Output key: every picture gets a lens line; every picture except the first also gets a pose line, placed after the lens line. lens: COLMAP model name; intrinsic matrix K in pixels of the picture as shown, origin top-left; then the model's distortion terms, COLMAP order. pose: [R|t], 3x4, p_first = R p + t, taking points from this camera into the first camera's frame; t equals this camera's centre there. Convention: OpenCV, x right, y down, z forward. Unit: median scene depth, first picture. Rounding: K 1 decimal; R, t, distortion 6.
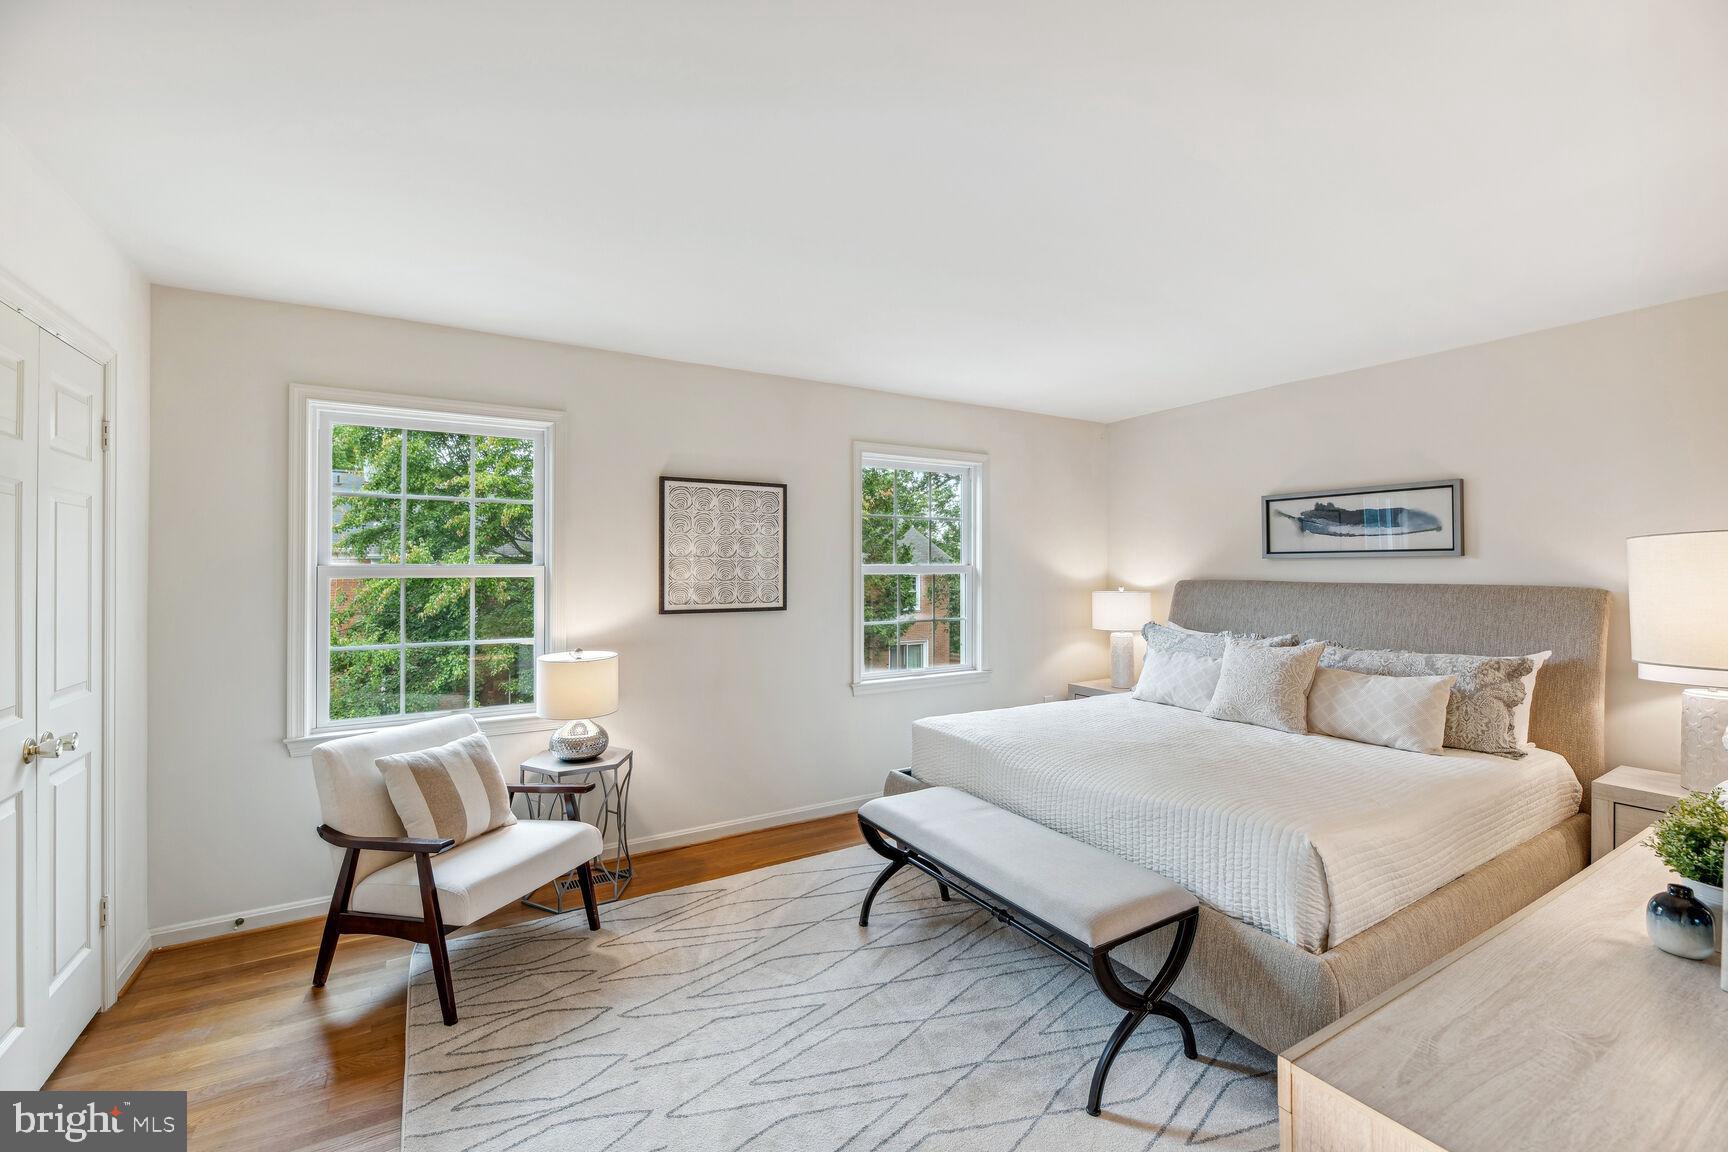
lens RADIAL K [[730.0, 0, 864.0], [0, 730.0, 576.0], [0, 0, 1]] dist [-0.000626, -0.000029]
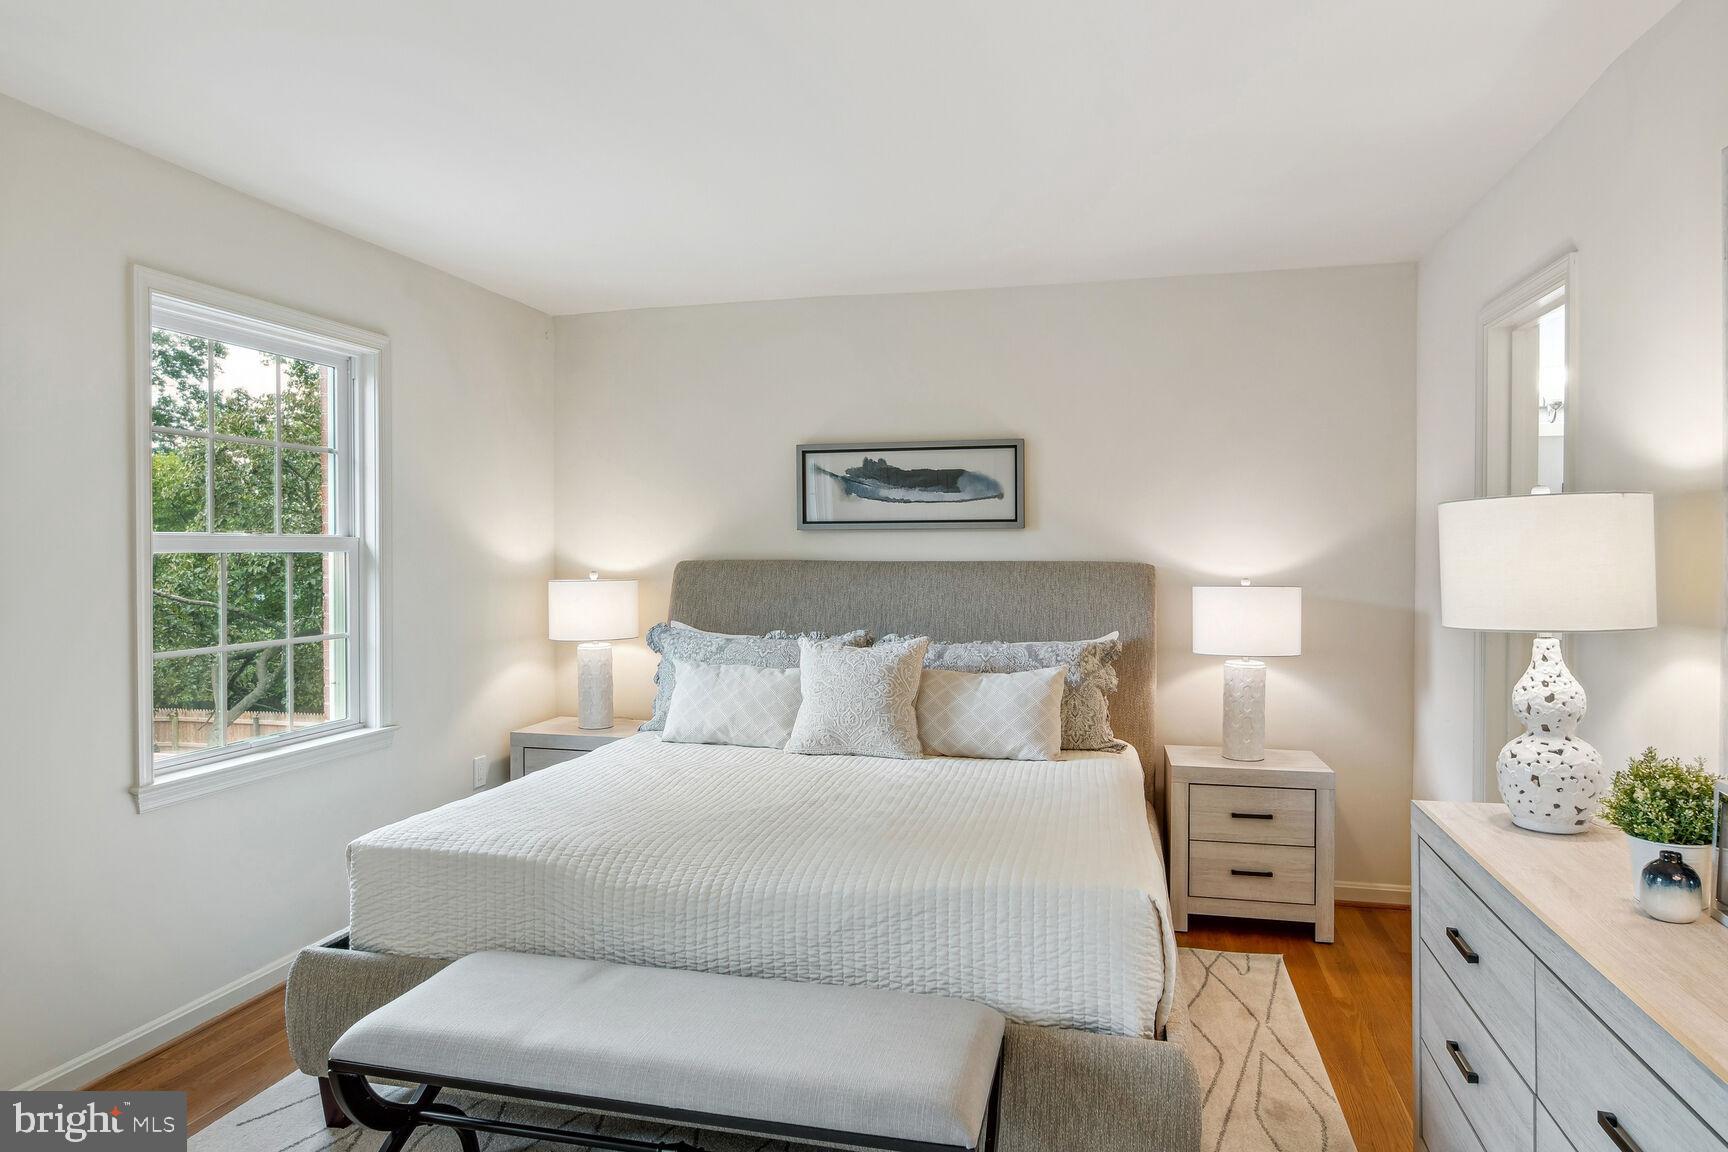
lens RADIAL K [[1057.8, 0, 862.2], [0, 1057.8, 593.1], [0, 0, 1]] dist [-0.003198, -0.000574]
pose [[0.709333, -0.028854, 0.704283, -0.194974], [0.009194, 0.999456, 0.031688, 0.007631], [-0.704814, -0.016002, 0.709212, 0.236869]]
